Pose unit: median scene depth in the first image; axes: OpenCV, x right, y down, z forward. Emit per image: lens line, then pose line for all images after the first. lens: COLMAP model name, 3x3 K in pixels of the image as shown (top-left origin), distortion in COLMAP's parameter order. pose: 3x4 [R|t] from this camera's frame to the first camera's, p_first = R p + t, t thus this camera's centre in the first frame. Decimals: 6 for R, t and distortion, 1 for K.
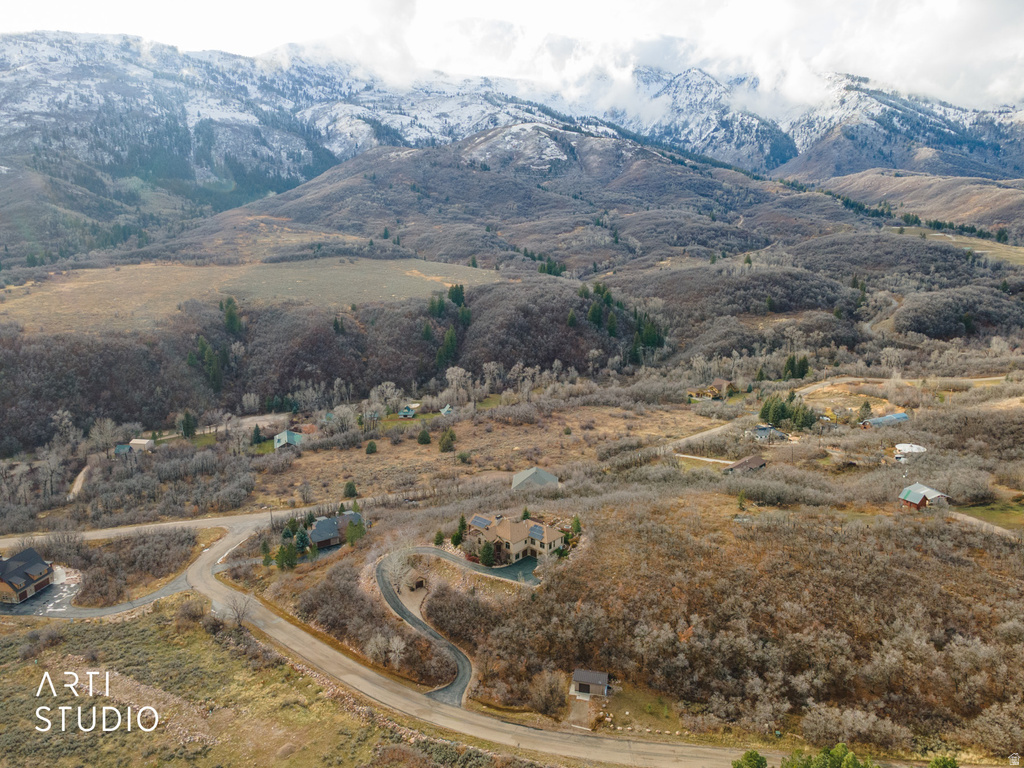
lens RADIAL K [[743.7, 0, 504.3], [0, 743.7, 379.0], [0, 0, 1]] dist [0.024591, 0.005612]
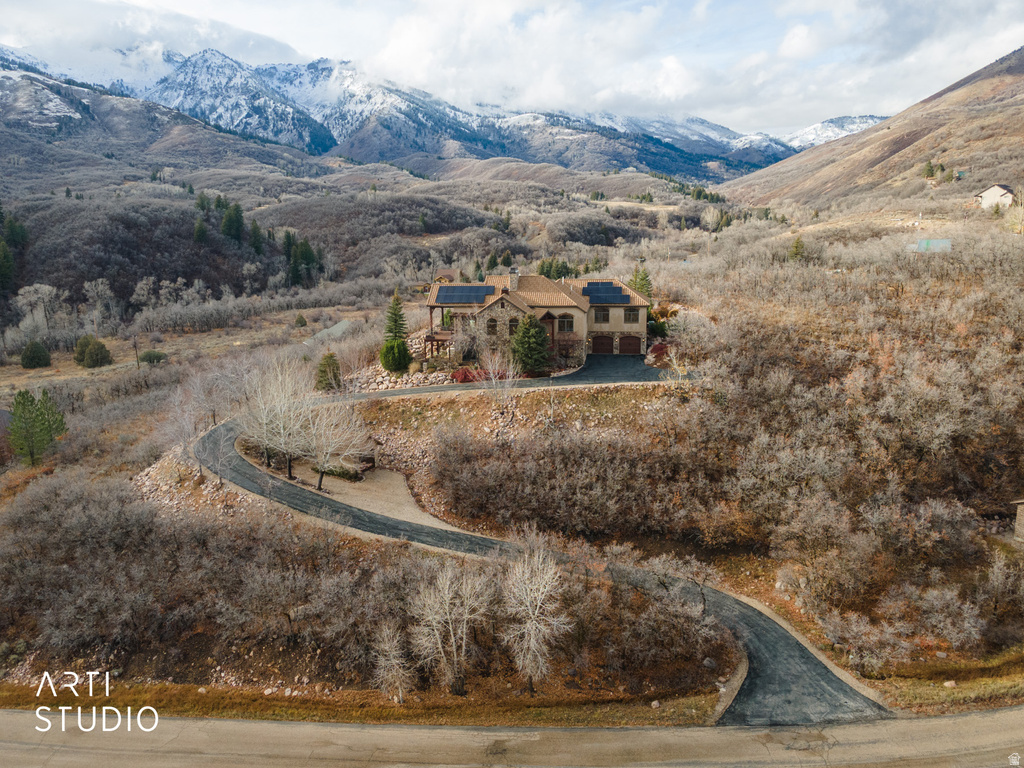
lens RADIAL K [[770.9, 0, 501.9], [0, 770.9, 379.2], [0, 0, 1]] dist [0.018504, 0.050704]
pose [[0.835566, -0.123511, 0.535326, -0.022573], [0.131242, 0.991064, 0.023811, 0.021660], [-0.533483, 0.050362, 0.844310, 0.060817]]
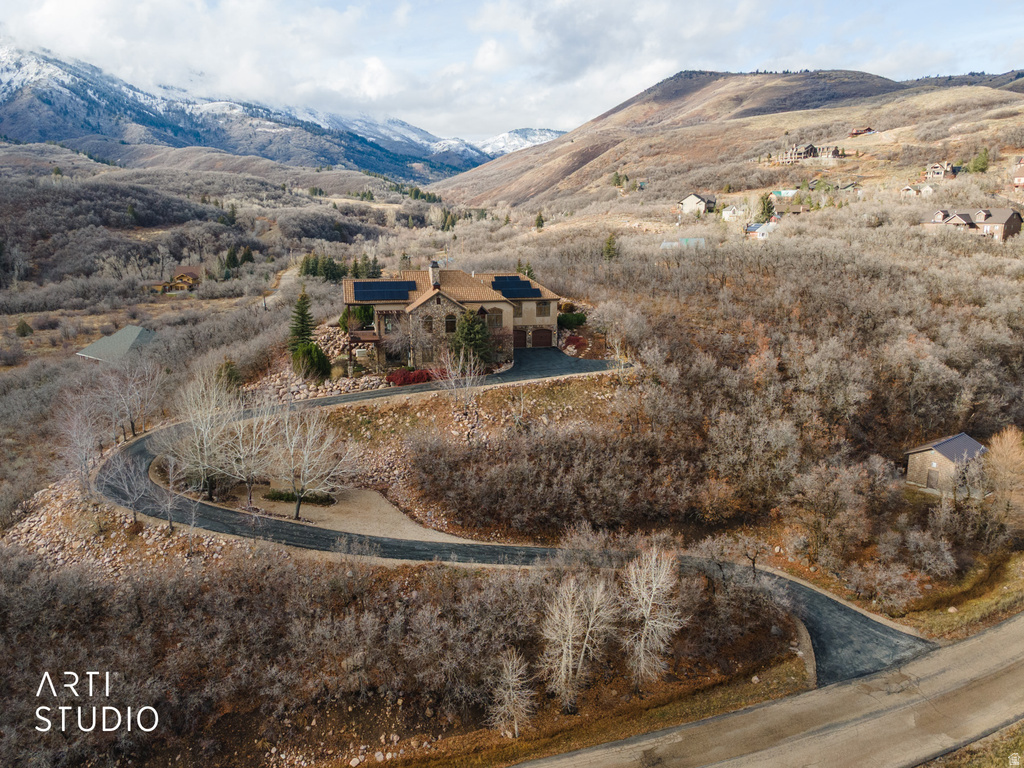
lens RADIAL K [[759.2, 0, 517.0], [0, 759.2, 376.6], [0, 0, 1]] dist [0.022006, 0.054533]
pose [[0.565611, -0.169747, 0.807013, -0.028662], [0.172913, 0.981245, 0.085206, 0.020094], [-0.806341, 0.091350, 0.584354, 0.068913]]
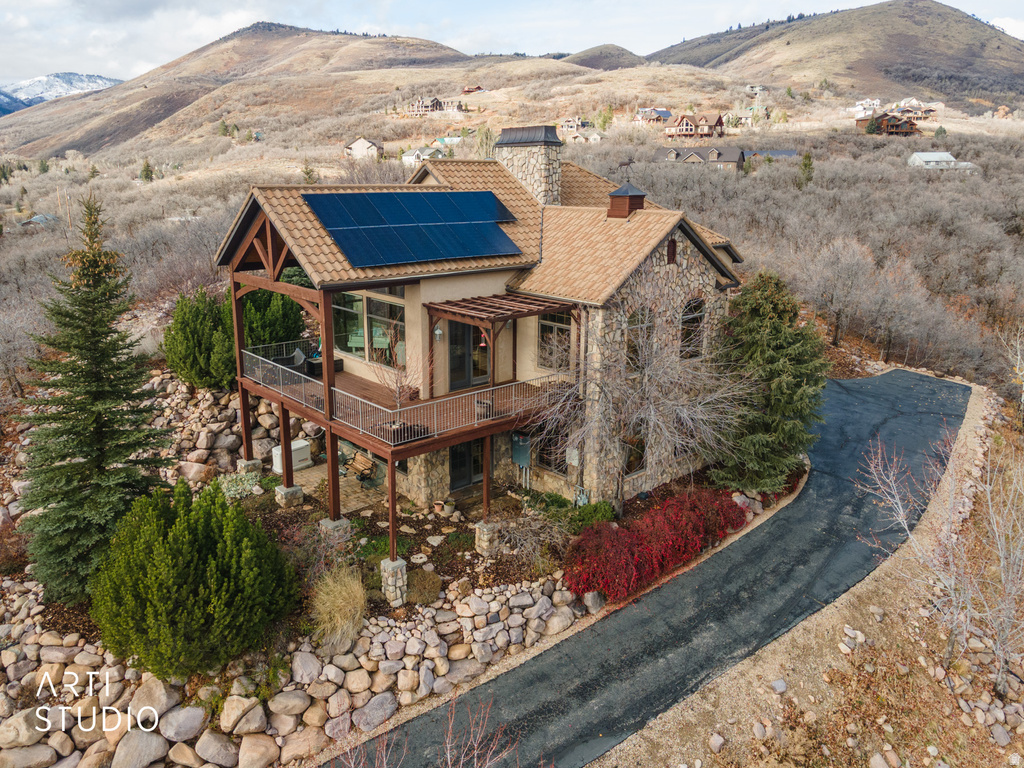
lens RADIAL K [[743.8, 0, 501.2], [0, 743.8, 367.3], [0, 0, 1]] dist [0.051016, -0.002637]
pose [[0.099161, -0.243830, 0.964735, -0.012075], [0.211430, 0.952538, 0.219016, 0.017962], [-0.972350, 0.182256, 0.146008, 0.092233]]
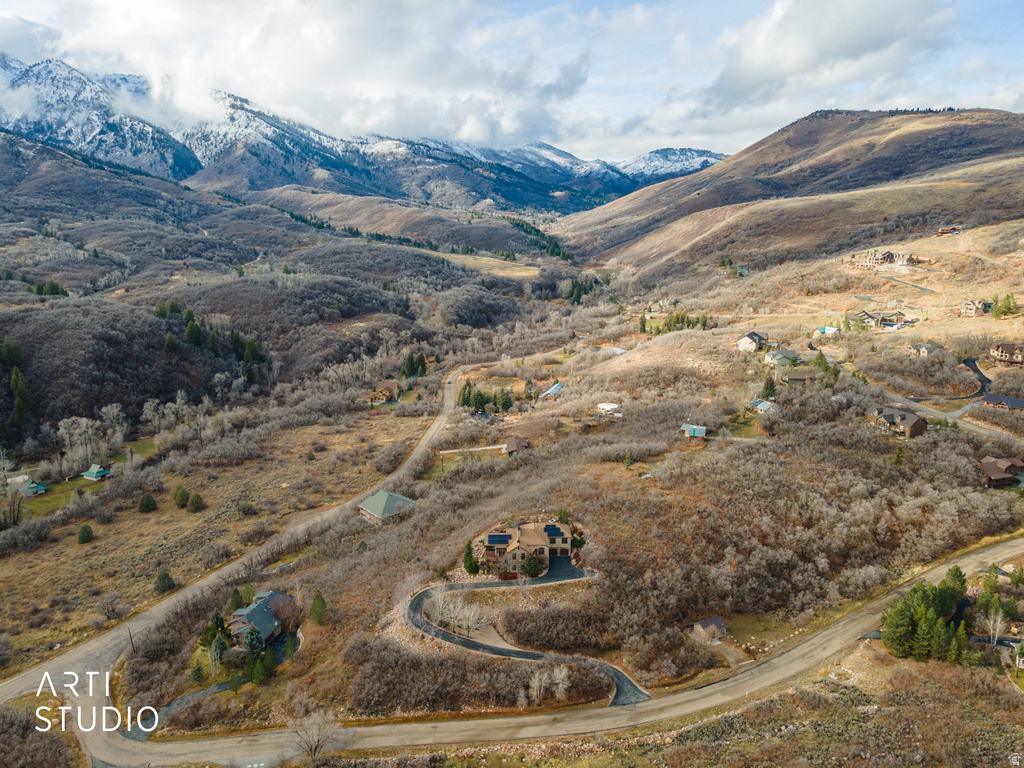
lens RADIAL K [[728.7, 0, 512.0], [0, 728.7, 384.0], [0, 0, 1]] dist [0.025931, 0.038117]
pose [[0.711658, -0.146511, 0.687079, -0.060725], [0.150250, 0.987124, 0.054866, -0.005480], [-0.686271, 0.064187, 0.724509, 0.026905]]
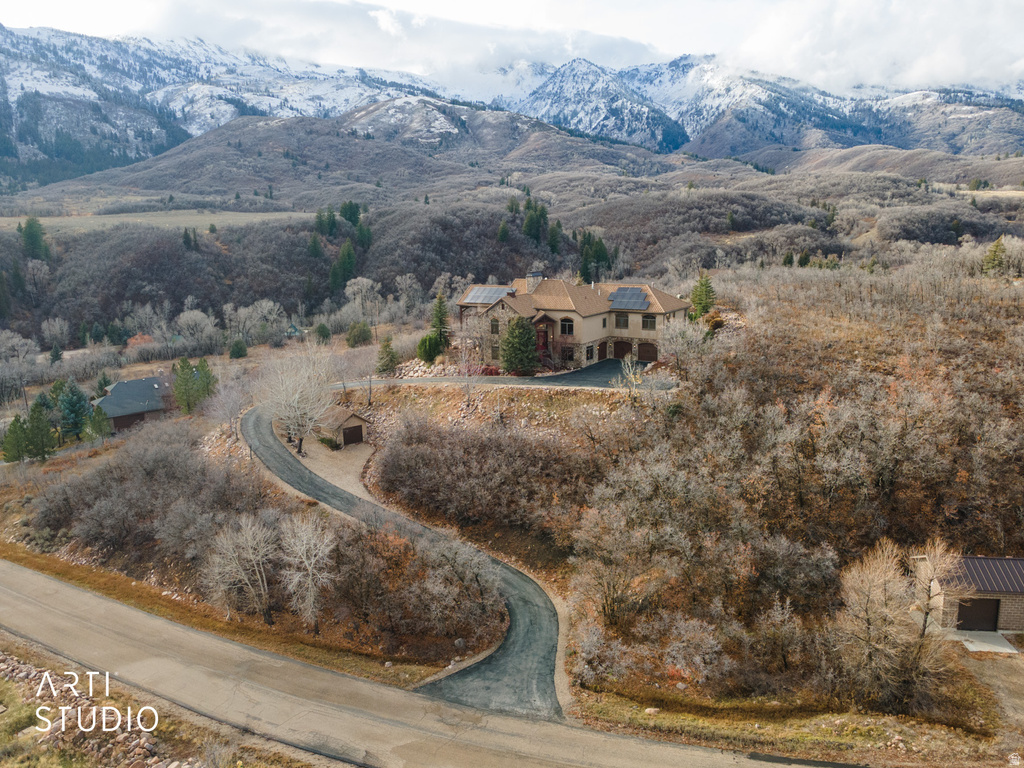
lens RADIAL K [[780.7, 0, 497.6], [0, 780.7, 373.1], [0, 0, 1]] dist [0.016476, 0.037966]
pose [[0.990113, -0.048579, 0.131590, -0.008263], [0.052127, 0.998360, -0.023647, 0.023339], [-0.130226, 0.030272, 0.991022, 0.052457]]
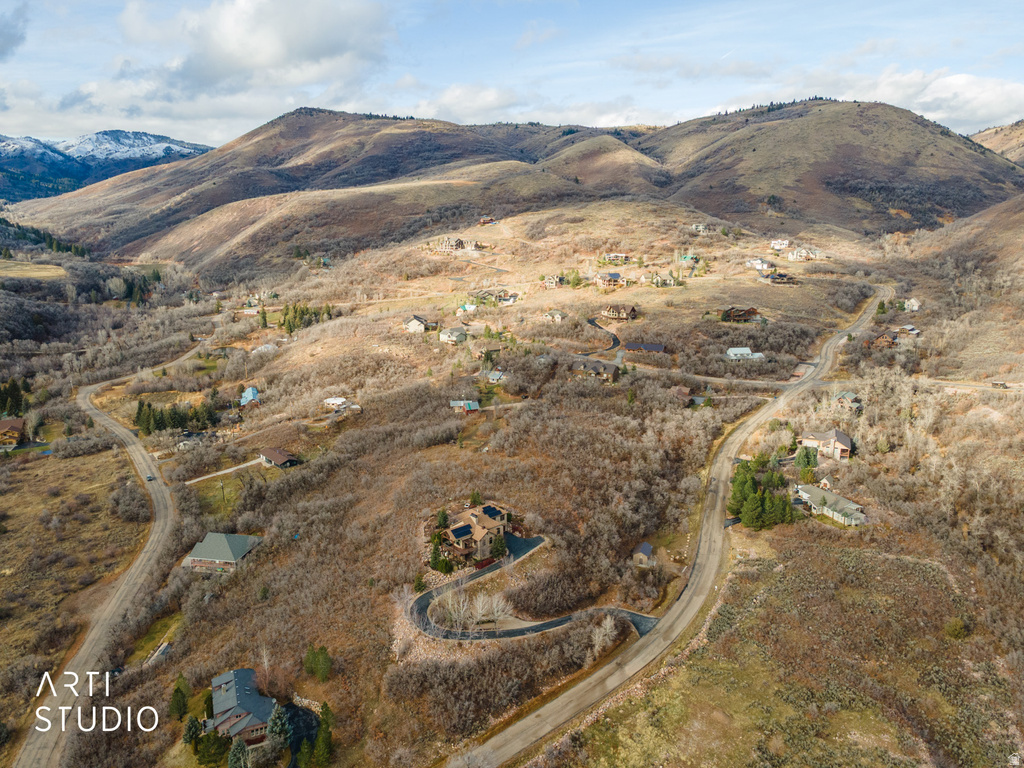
lens RADIAL K [[726.7, 0, 496.4], [0, 726.7, 386.1], [0, 0, 1]] dist [0.045489, 0.004302]
pose [[0.130947, -0.224100, 0.965729, -0.083812], [0.220711, 0.956259, 0.191976, -0.014824], [-0.966509, 0.188008, 0.174681, 0.071414]]
